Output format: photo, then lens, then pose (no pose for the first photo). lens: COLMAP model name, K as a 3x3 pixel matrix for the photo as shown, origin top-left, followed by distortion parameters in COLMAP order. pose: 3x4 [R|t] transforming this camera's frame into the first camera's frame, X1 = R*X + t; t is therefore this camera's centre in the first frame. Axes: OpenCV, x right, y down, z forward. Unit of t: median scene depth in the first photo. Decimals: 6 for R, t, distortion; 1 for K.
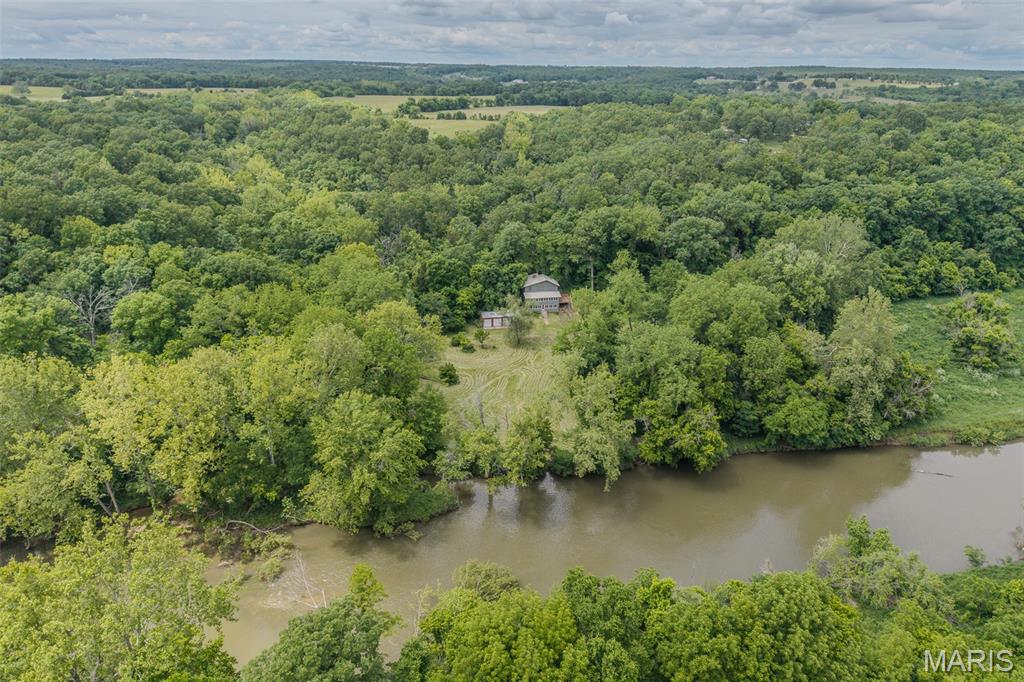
lens RADIAL K [[682.4, 0, 512.8], [0, 682.4, 365.6], [0, 0, 1]] dist [0.054602, -0.077511]
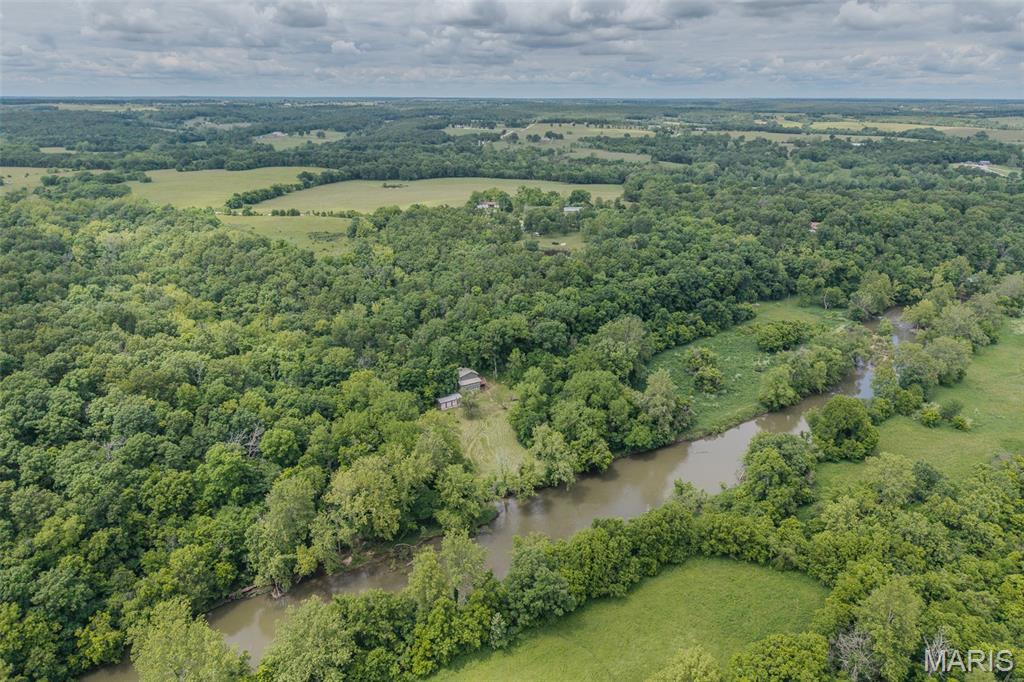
lens RADIAL K [[682.4, 0, 512.8], [0, 682.4, 365.6], [0, 0, 1]] dist [0.054602, -0.077511]
pose [[0.934284, -0.139278, 0.328201, -0.394477], [0.148205, 0.988954, -0.002212, -0.127307], [-0.324267, 0.050708, 0.944605, -0.555653]]
